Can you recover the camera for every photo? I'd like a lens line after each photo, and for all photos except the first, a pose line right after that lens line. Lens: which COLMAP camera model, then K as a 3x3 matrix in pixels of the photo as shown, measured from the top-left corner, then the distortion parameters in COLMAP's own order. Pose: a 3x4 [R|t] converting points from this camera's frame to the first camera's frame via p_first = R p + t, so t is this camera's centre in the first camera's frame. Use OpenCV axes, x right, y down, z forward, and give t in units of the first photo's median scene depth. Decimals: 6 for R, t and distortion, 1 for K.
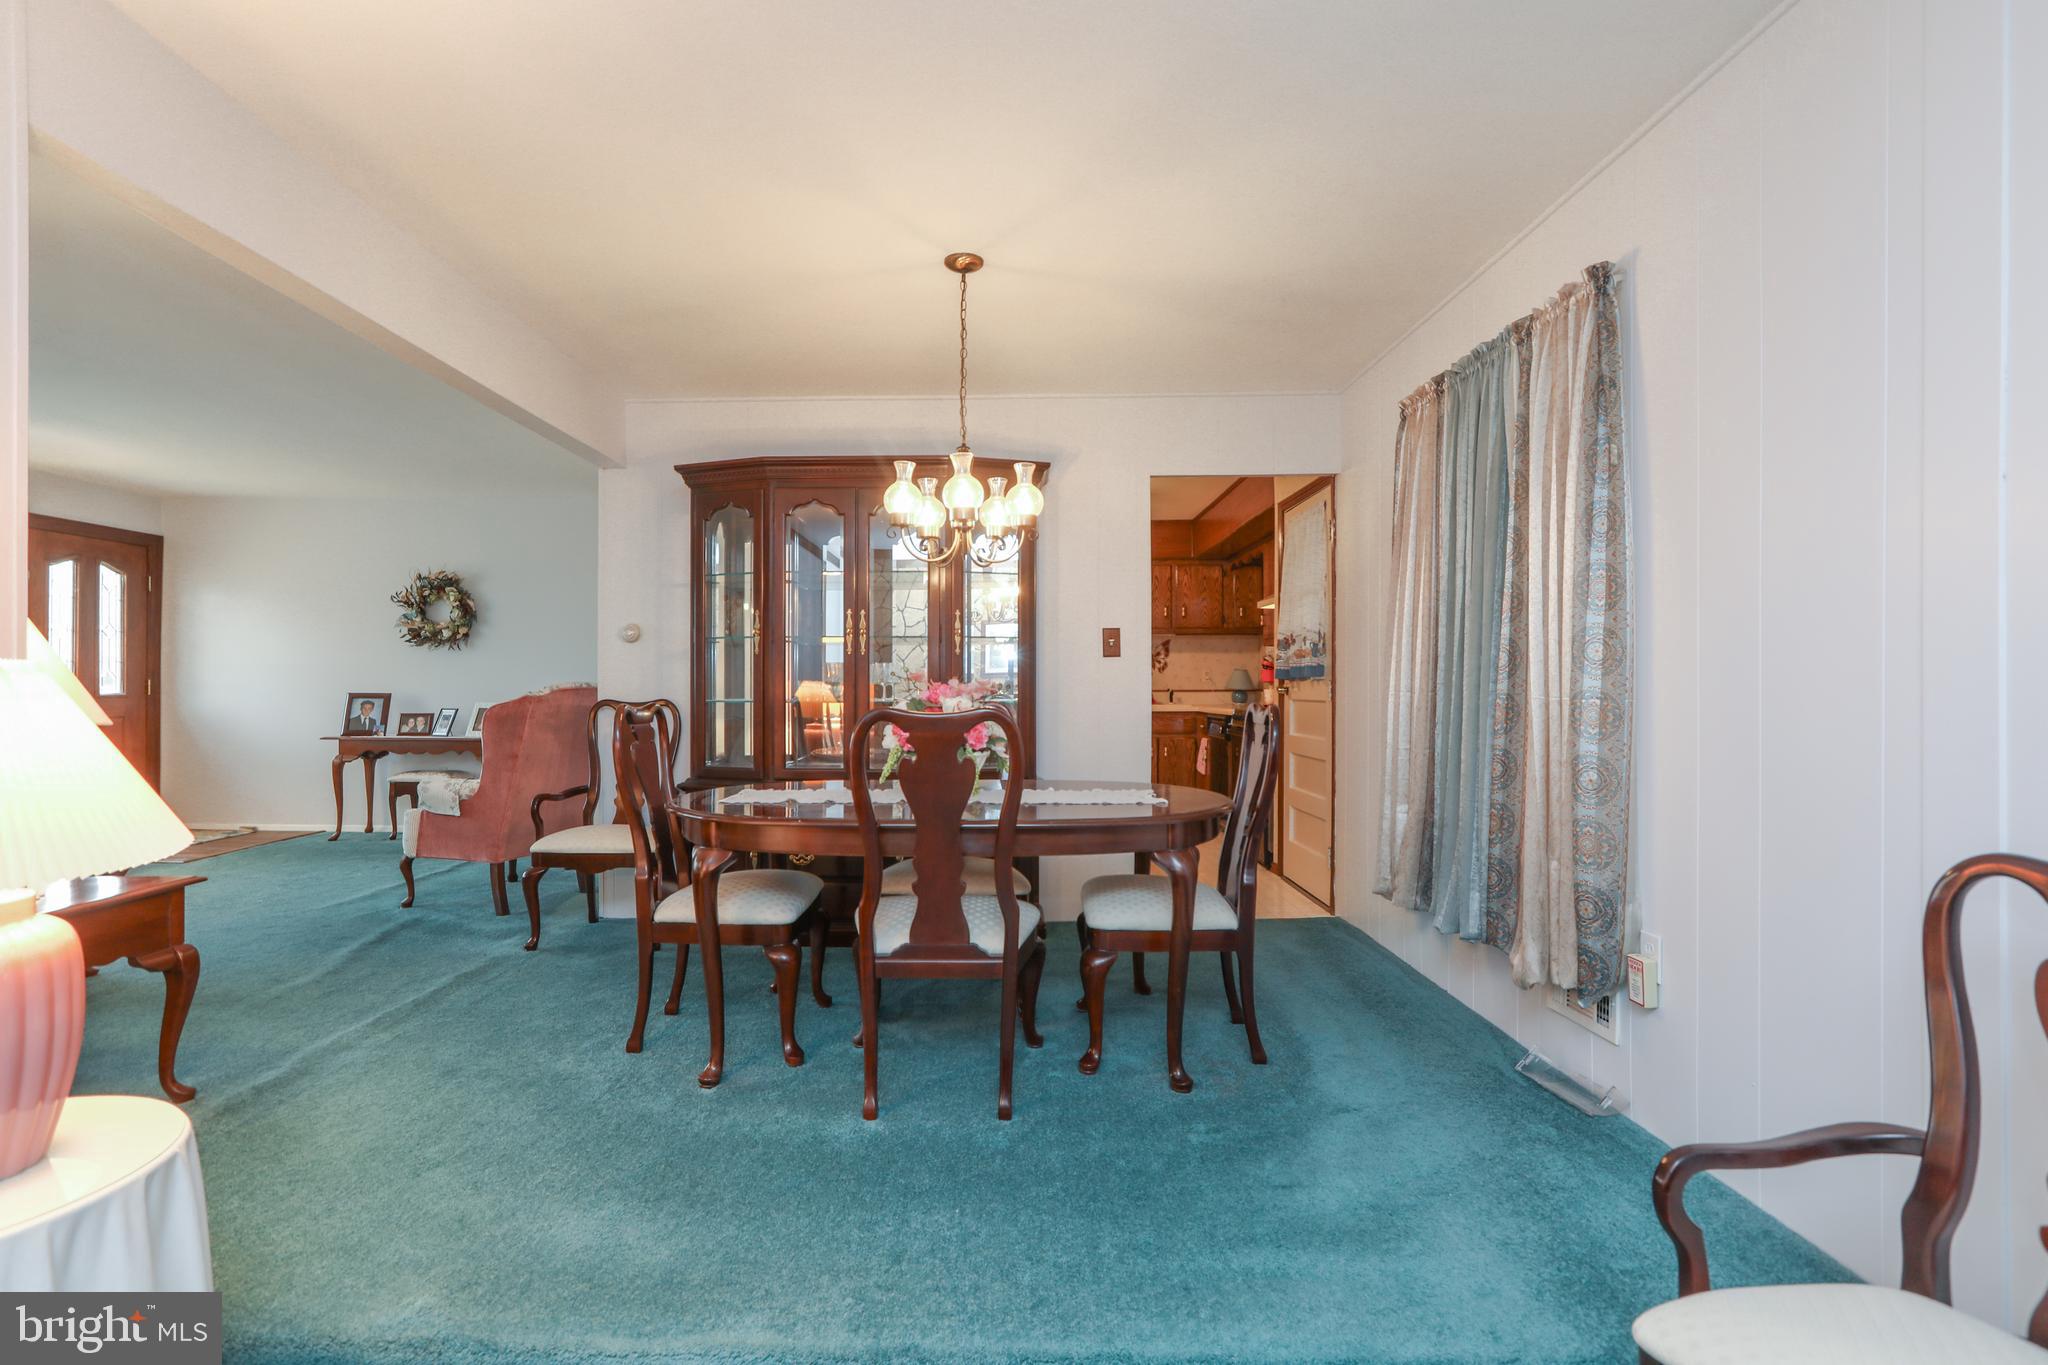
lens RADIAL K [[962.3, 0, 1063.7], [0, 962.3, 679.0], [0, 0, 1]] dist [-0.045212, 0.013484]
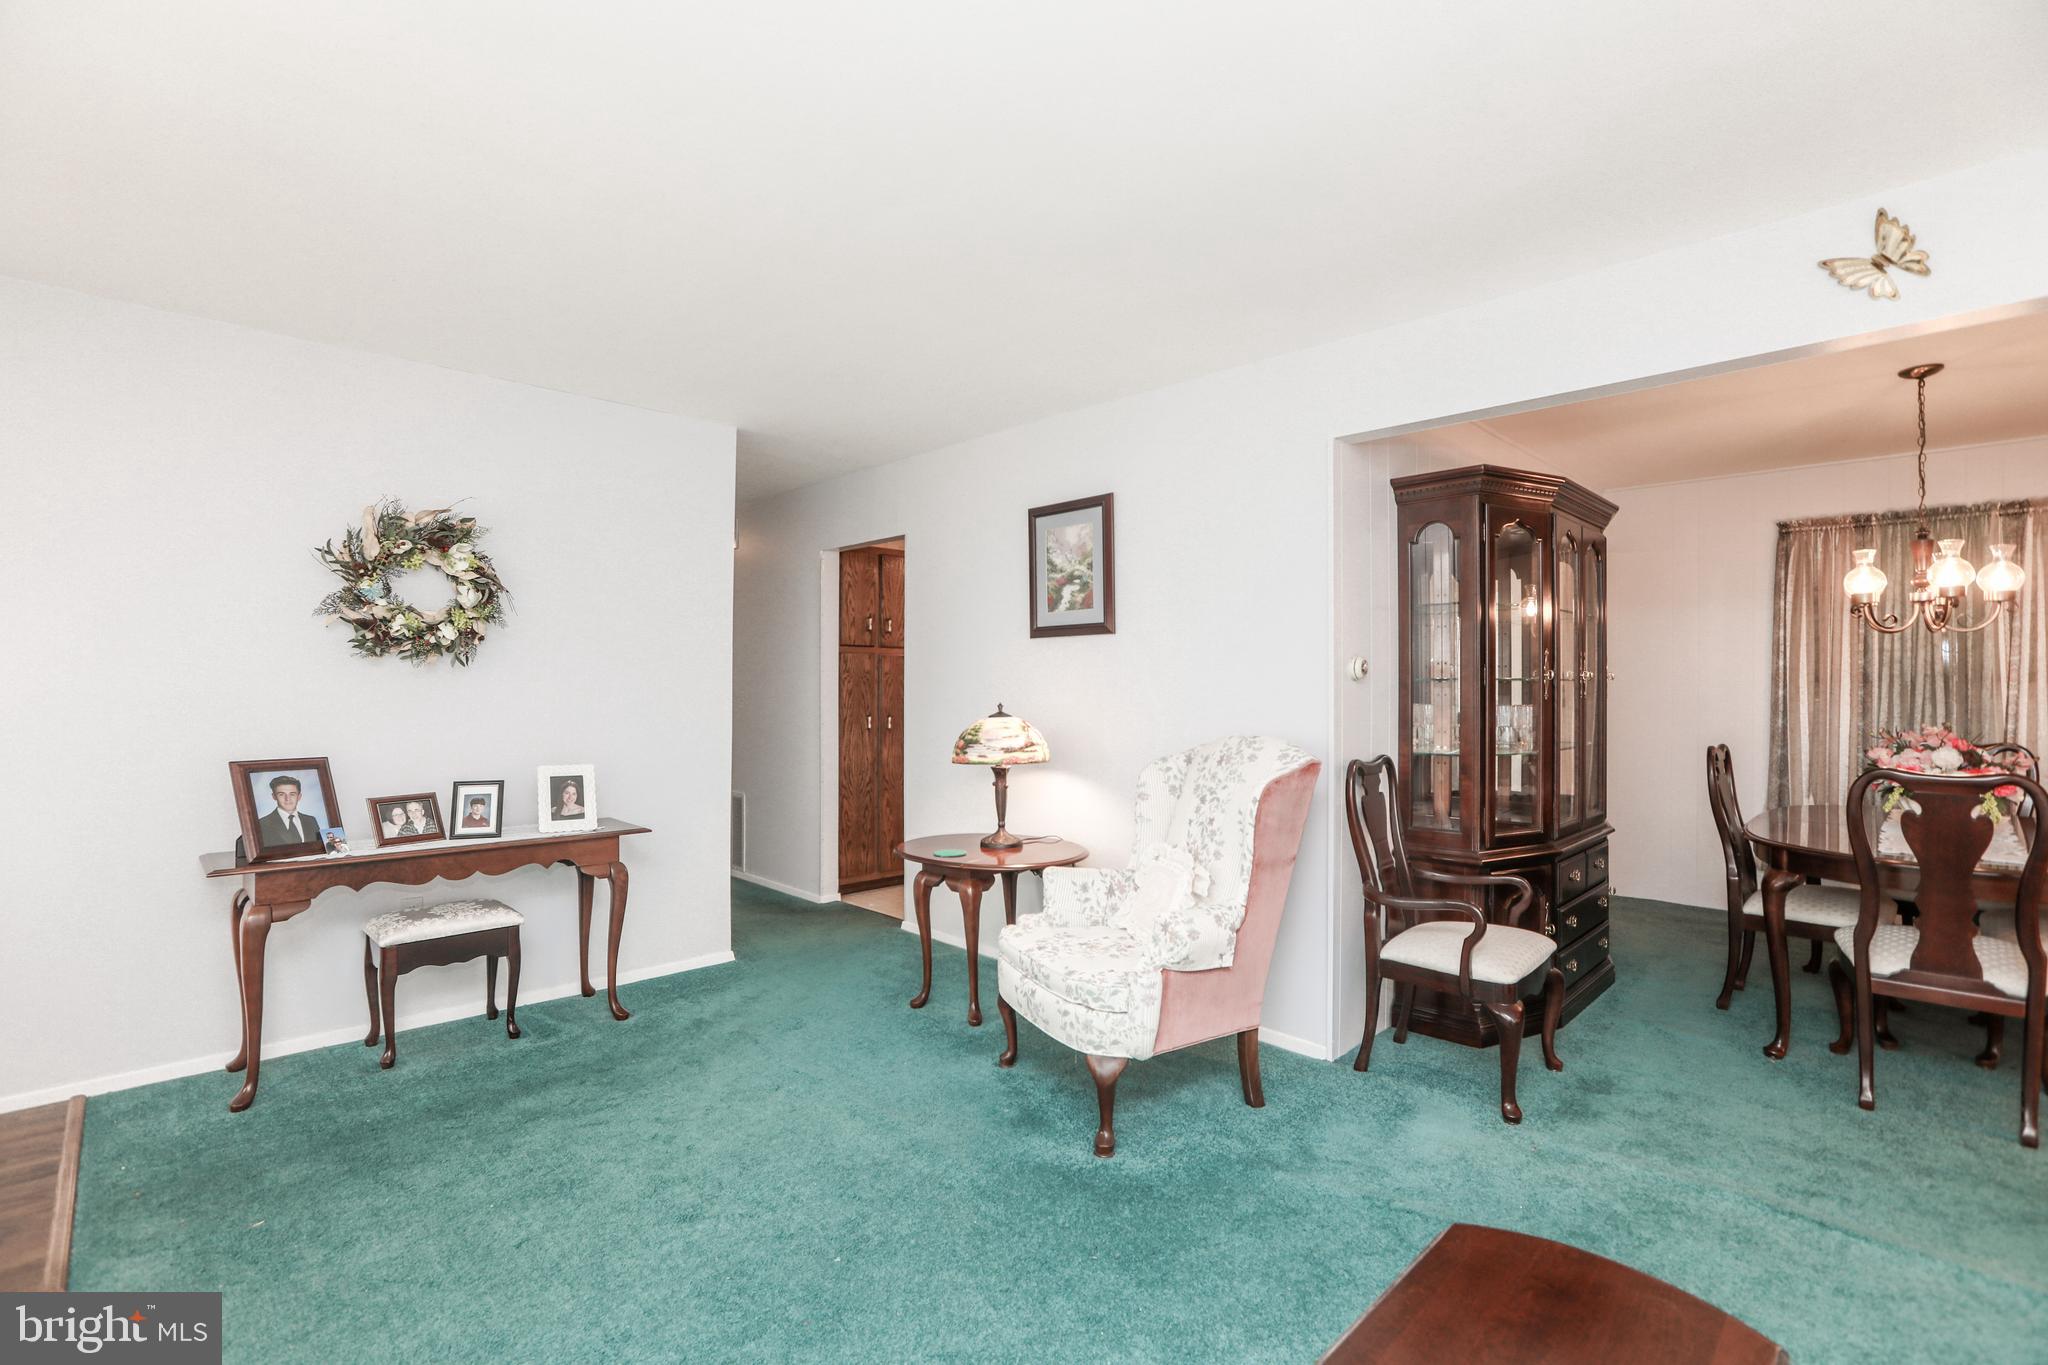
lens RADIAL K [[962.3, 0, 984.3], [0, 962.3, 682.7], [0, 0, 1]] dist [-0.045212, 0.013484]
pose [[0.752184, 0.007168, 0.658914, -0.783686], [-0.012436, 0.999917, 0.003320, -0.027512], [-0.658835, -0.010692, 0.752211, 0.437677]]
